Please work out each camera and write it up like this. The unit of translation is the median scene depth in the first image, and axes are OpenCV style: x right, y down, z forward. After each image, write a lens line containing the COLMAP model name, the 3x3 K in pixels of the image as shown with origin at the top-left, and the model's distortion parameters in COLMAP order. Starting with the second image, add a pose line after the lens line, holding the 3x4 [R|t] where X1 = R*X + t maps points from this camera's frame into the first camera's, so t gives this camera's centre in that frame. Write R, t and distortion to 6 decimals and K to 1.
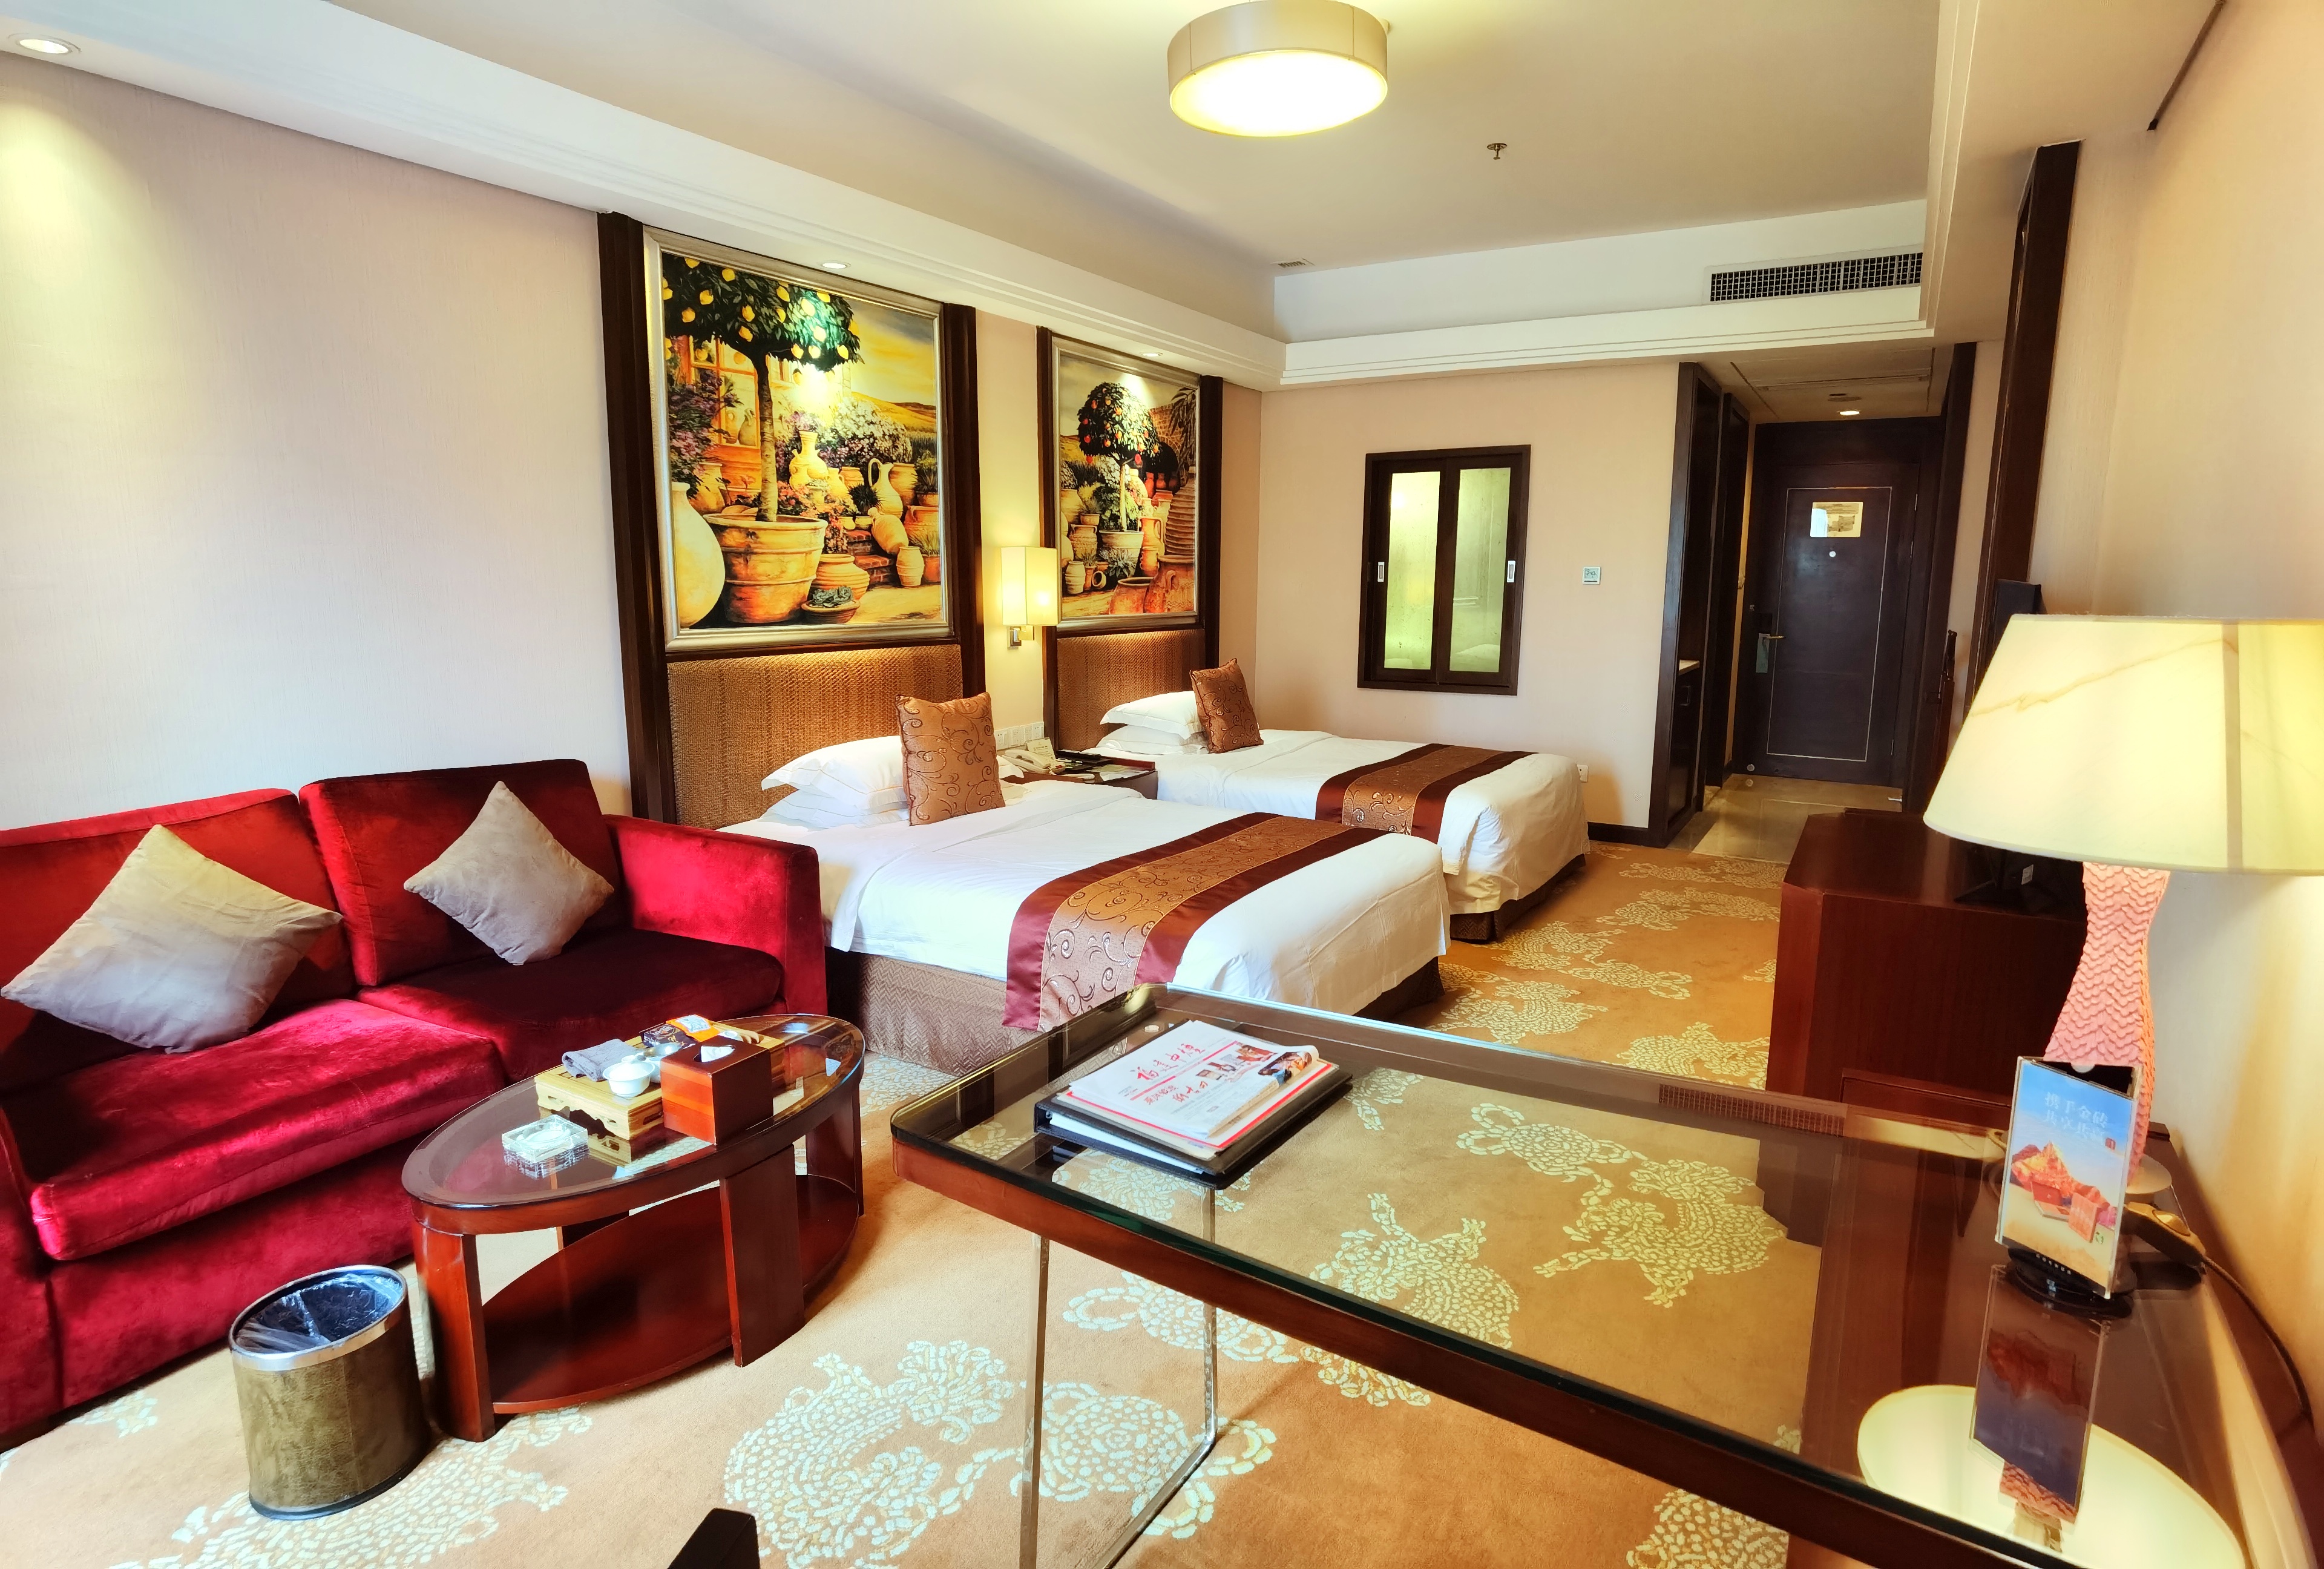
lens RADIAL K [[1199.5, 0, 1179.9], [0, 1199.5, 790.8], [0, 0, 1]] dist [-0.045806, -0.003263]
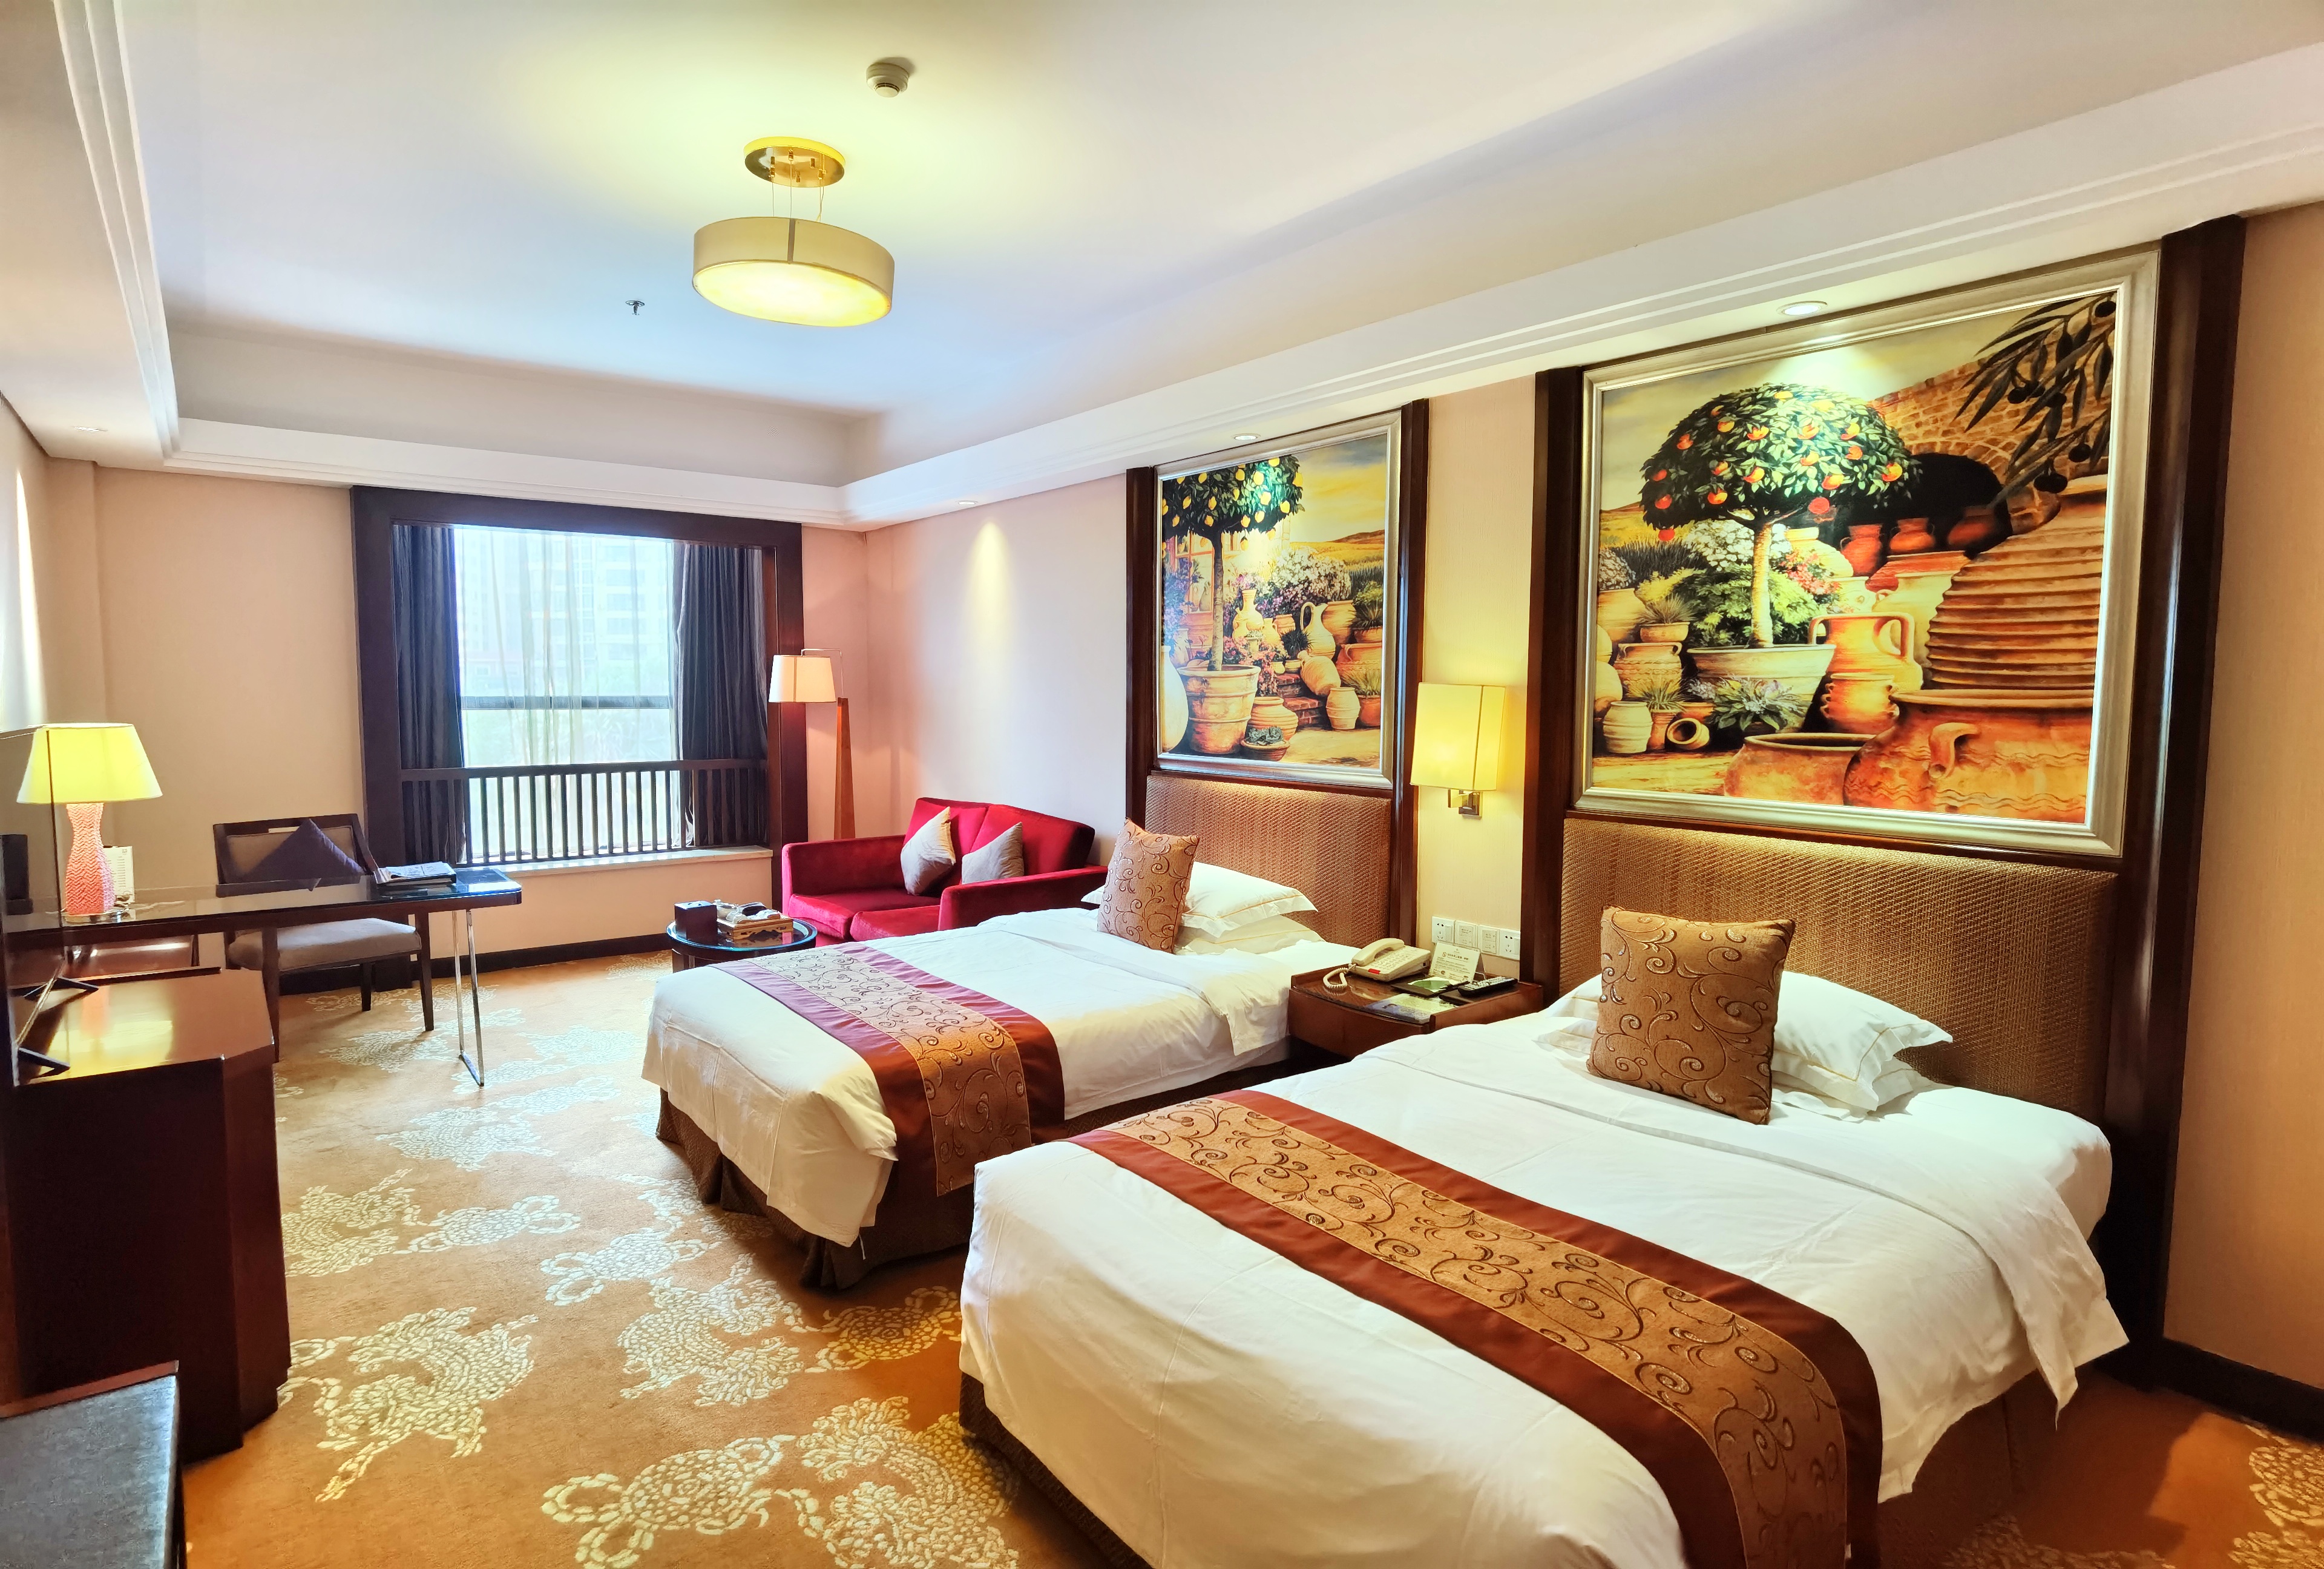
lens RADIAL K [[1199.5, 0, 1182.6], [0, 1199.5, 787.9], [0, 0, 1]] dist [-0.045806, -0.003263]
pose [[-0.330068, 0.074215, -0.941035, 0.711602], [-0.164693, 0.977087, 0.134824, -0.236890], [0.929479, 0.199483, -0.310283, 1.206819]]
